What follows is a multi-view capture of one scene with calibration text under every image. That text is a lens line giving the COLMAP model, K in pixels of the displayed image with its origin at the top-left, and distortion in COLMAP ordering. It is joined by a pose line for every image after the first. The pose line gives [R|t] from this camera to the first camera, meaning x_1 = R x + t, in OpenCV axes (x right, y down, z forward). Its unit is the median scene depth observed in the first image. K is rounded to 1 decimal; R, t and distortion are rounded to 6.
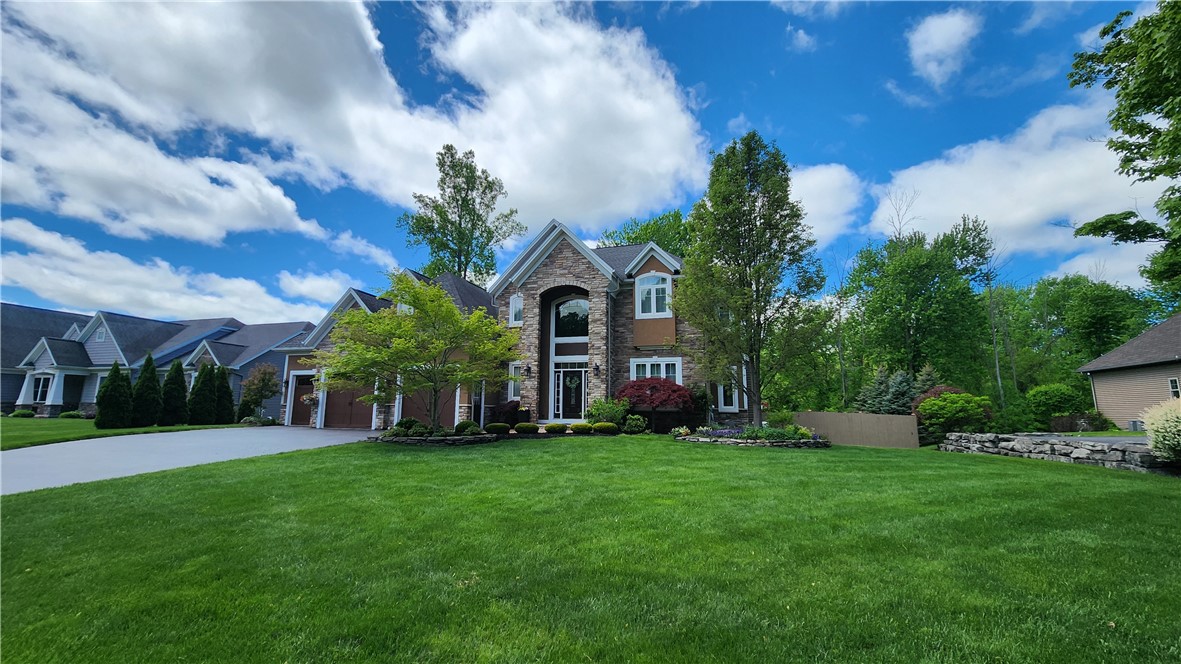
lens RADIAL K [[471.0, 0, 584.6], [0, 471.0, 333.4], [0, 0, 1]] dist [-0.003102, -0.000371]
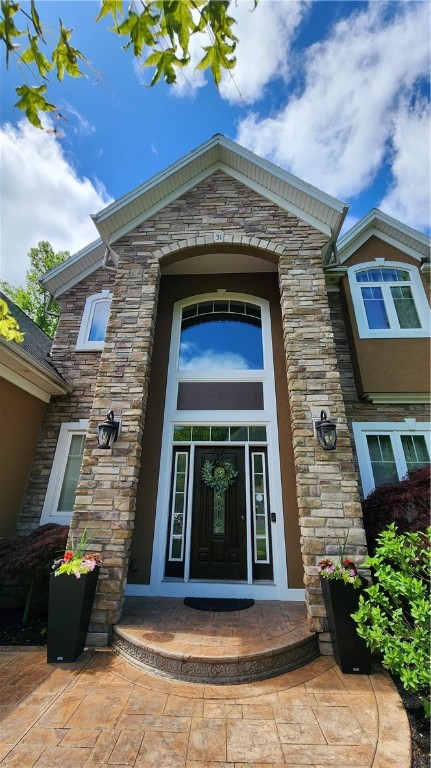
lens RADIAL K [[306.3, 0, 215.1], [0, 306.3, 376.1], [0, 0, 1]] dist [-0.003102, -0.000371]
pose [[0.972592, 0.097568, 0.211057, -0.097708], [-0.042377, 0.966880, -0.251690, 0.092537], [-0.228623, 0.235848, 0.944514, 0.772556]]
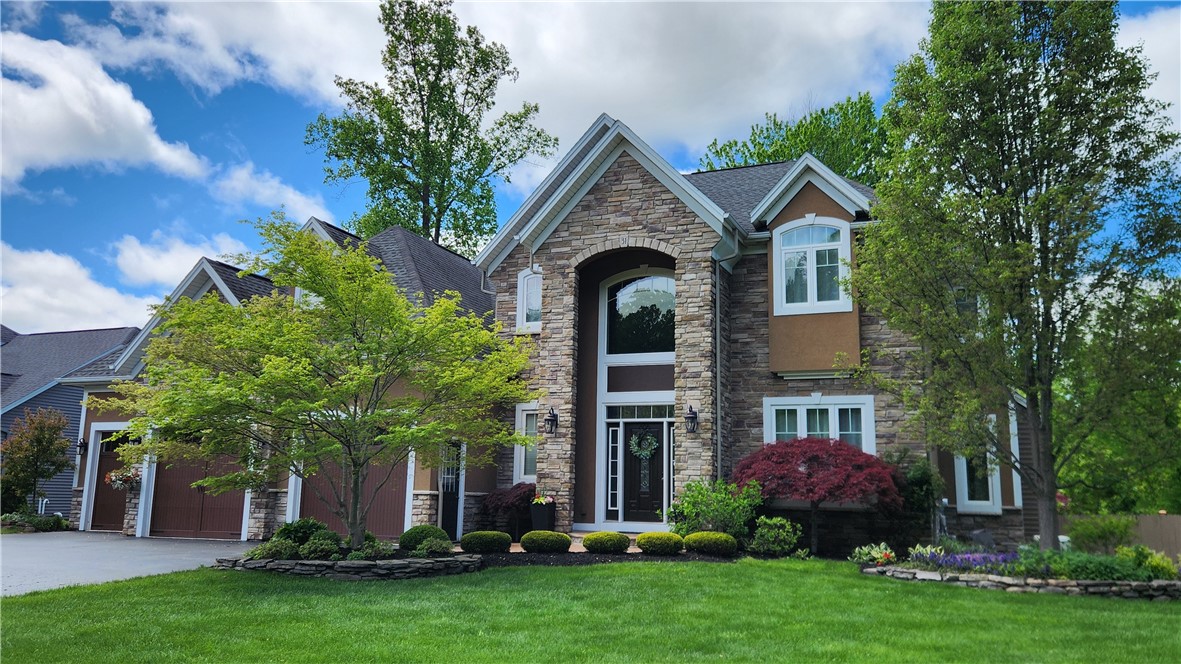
lens RADIAL K [[901.1, 0, 590.3], [0, 901.1, 331.1], [0, 0, 1]] dist [0.046343, -0.035488]
pose [[0.994960, -0.007543, -0.099991, 0.014352], [0.005508, 0.999772, -0.020617, 0.003665], [0.100124, 0.019963, 0.994775, 0.067325]]
